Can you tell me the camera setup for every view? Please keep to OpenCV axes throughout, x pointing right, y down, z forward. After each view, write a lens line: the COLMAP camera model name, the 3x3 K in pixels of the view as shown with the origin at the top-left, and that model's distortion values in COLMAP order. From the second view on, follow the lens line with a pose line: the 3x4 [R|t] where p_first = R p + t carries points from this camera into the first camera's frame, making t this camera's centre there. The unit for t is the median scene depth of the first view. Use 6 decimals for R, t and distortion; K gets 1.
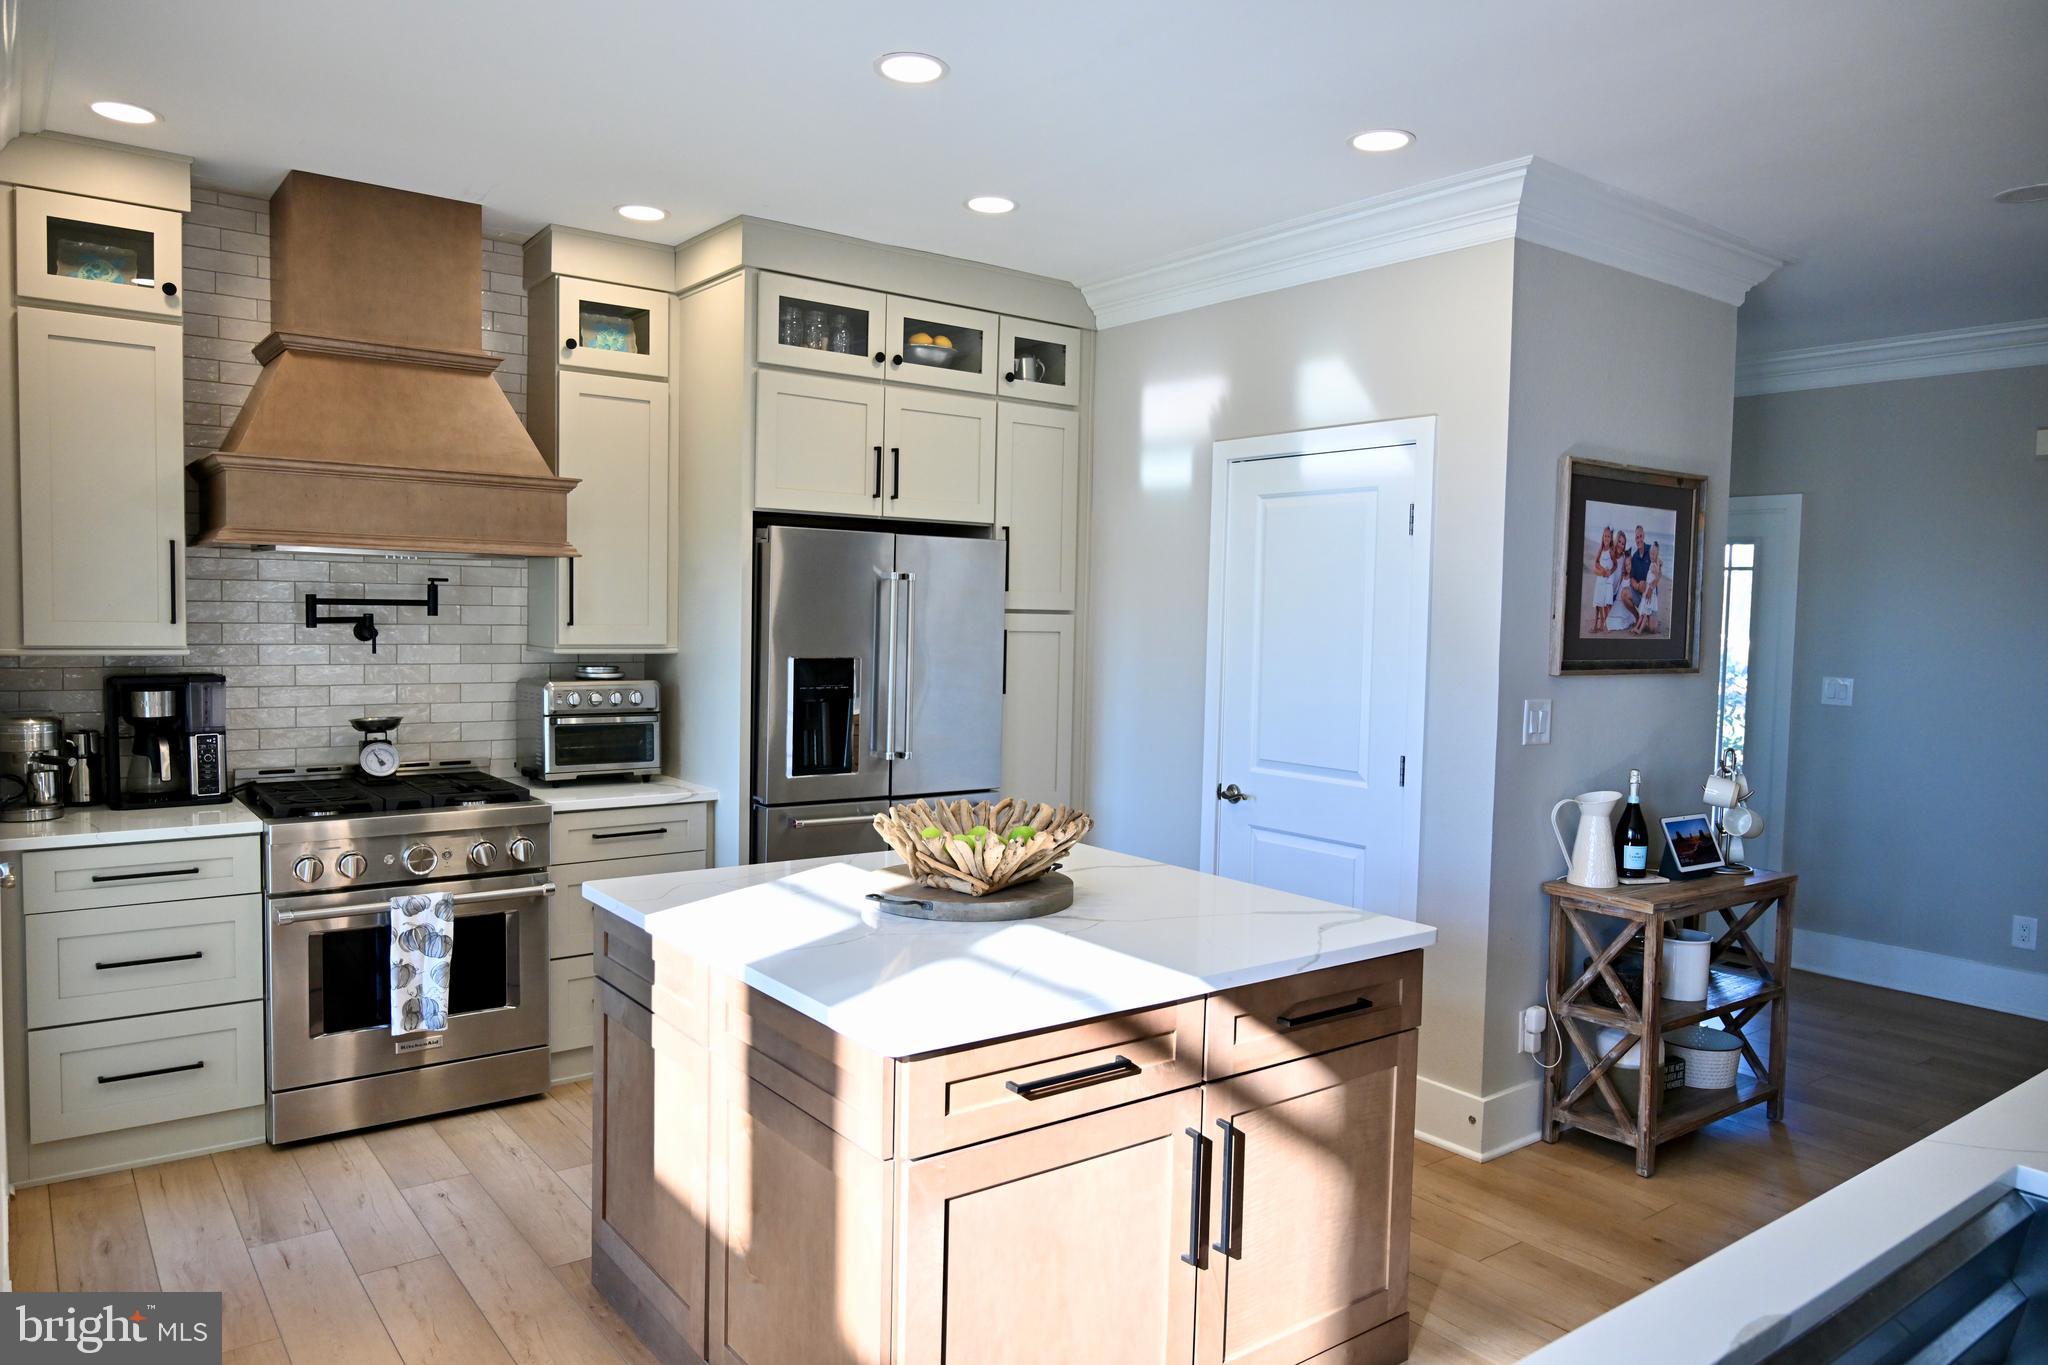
lens RADIAL K [[1355.9, 0, 1023.6], [0, 1355.9, 687.3], [0, 0, 1]] dist [-0.007581, 0.001128]
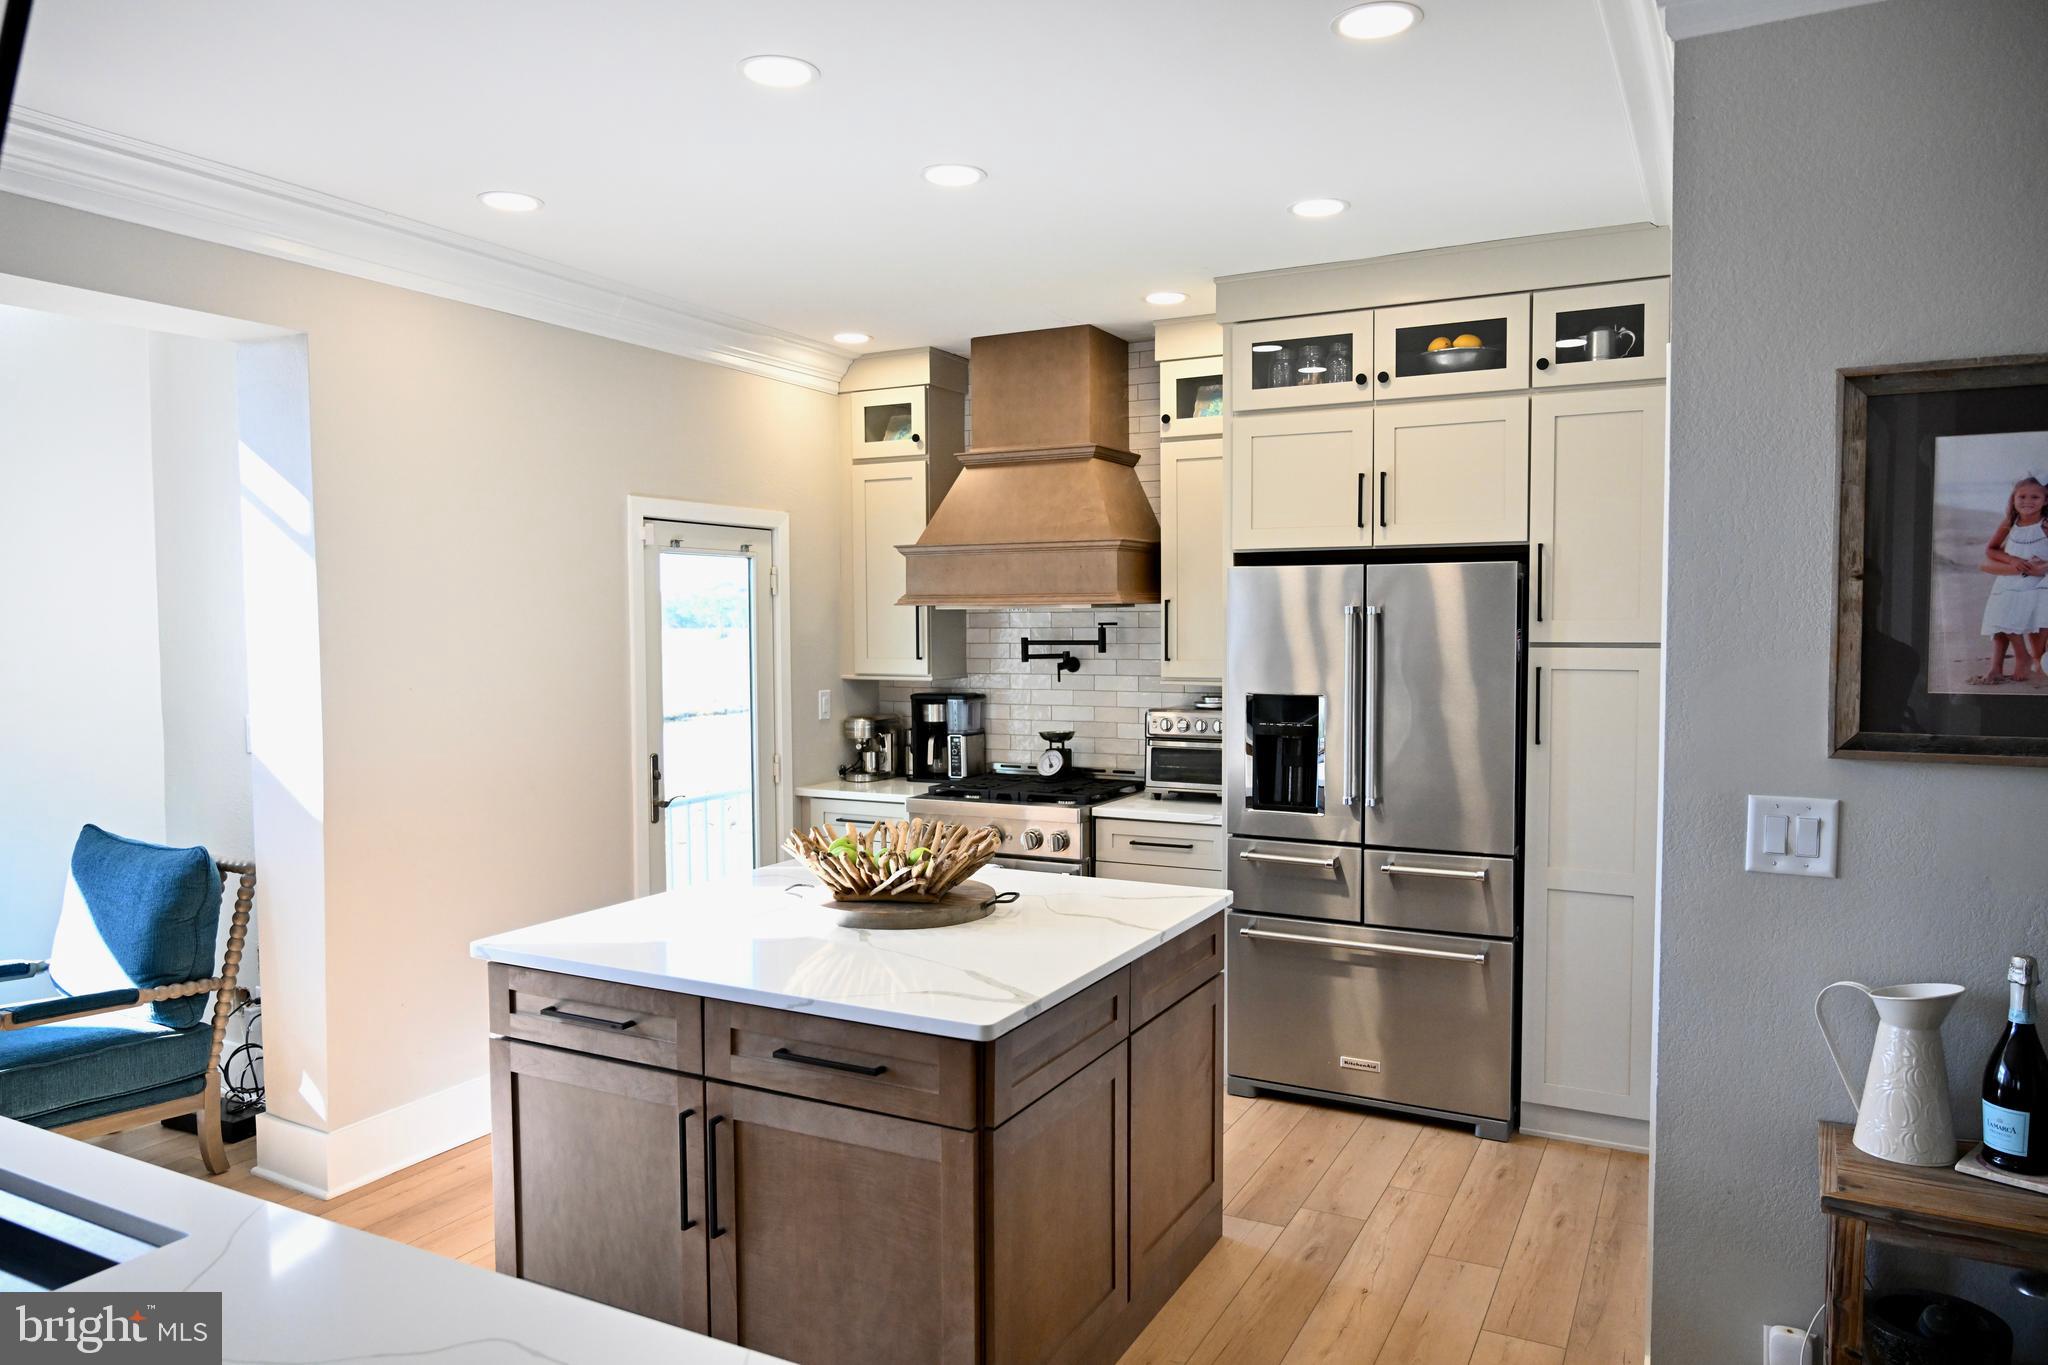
lens RADIAL K [[1355.9, 0, 1023.6], [0, 1355.9, 687.3], [0, 0, 1]] dist [-0.007581, 0.001128]
pose [[0.426501, 0.021364, -0.904235, 0.699796], [-0.039511, 0.999207, 0.004972, -0.025521], [0.903624, 0.033607, 0.427007, 0.417873]]
